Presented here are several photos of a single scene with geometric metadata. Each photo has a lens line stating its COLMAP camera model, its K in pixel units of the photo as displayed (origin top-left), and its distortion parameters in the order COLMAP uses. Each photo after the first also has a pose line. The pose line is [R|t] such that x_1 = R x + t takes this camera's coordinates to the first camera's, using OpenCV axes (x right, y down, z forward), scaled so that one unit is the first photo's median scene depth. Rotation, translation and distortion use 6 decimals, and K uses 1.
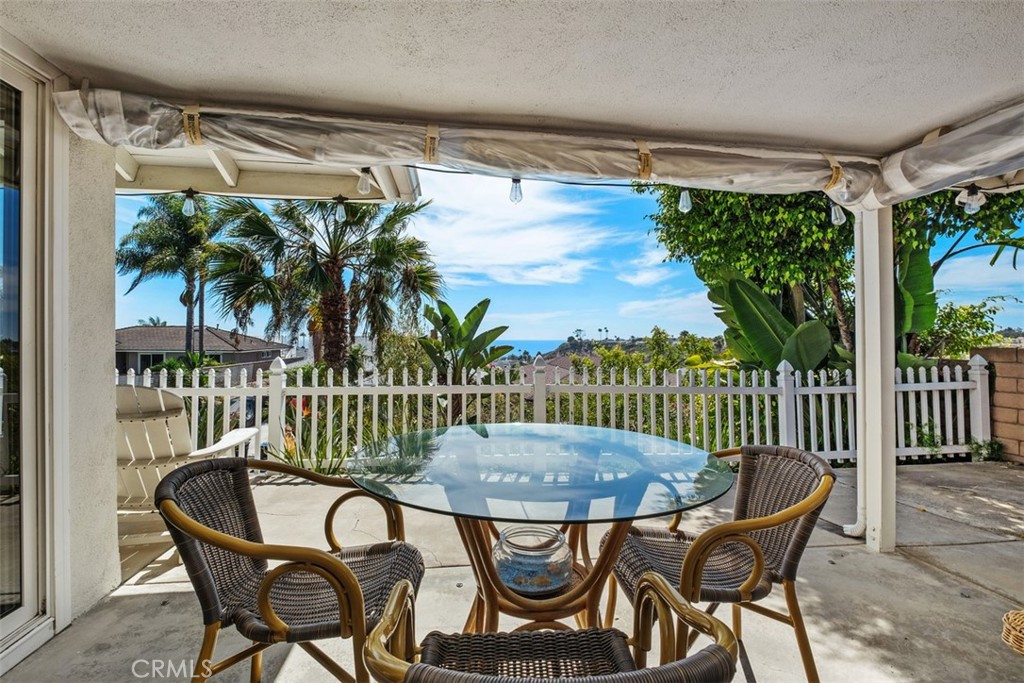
lens RADIAL K [[440.2, 0, 512.0], [0, 440.2, 341.5], [0, 0, 1]] dist [-0.003716, -0.001095]
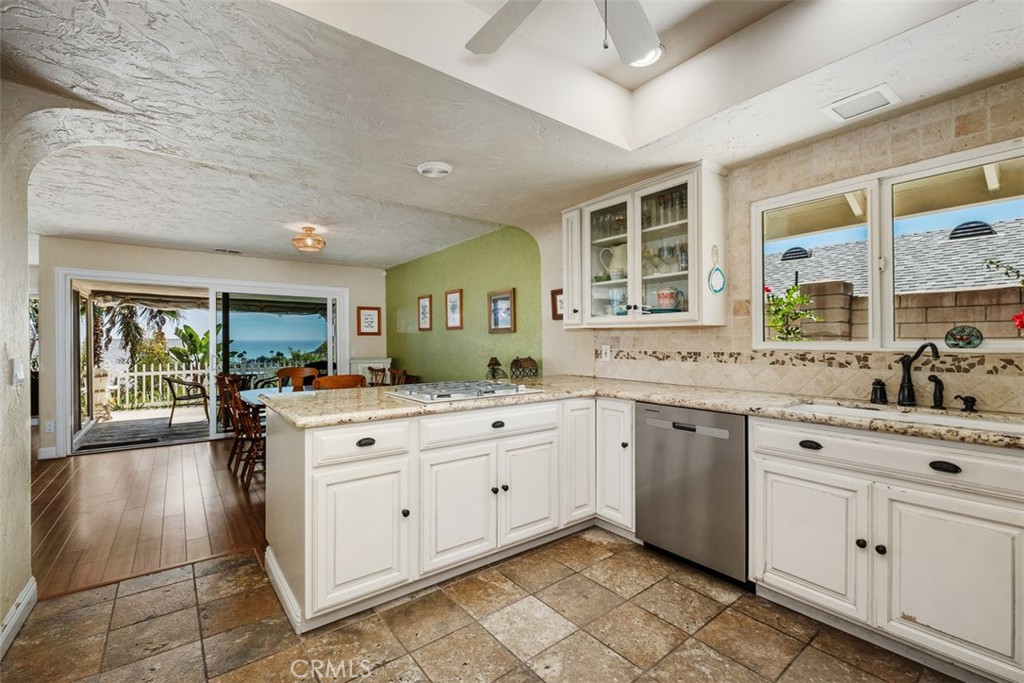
lens RADIAL K [[441.6, 0, 508.4], [0, 441.6, 343.0], [0, 0, 1]] dist [-0.009868, 0.000113]
pose [[0.869384, -0.008623, 0.494062, 0.092545], [0.005719, 0.999956, 0.007390, -0.037401], [-0.494104, -0.003599, 0.869395, -1.310881]]
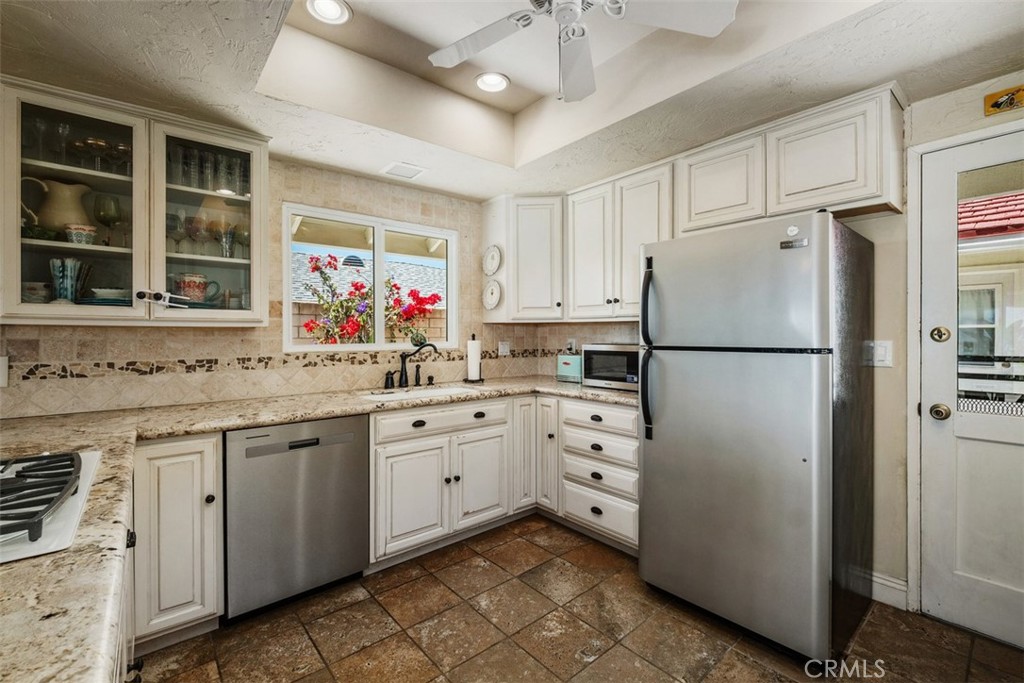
lens RADIAL K [[440.2, 0, 512.0], [0, 440.2, 341.5], [0, 0, 1]] dist [-0.003716, -0.001095]
pose [[-0.536957, -0.014856, 0.843479, 0.044664], [0.001719, 0.999824, 0.018704, -0.045111], [-0.843608, 0.011493, -0.536837, -1.001893]]
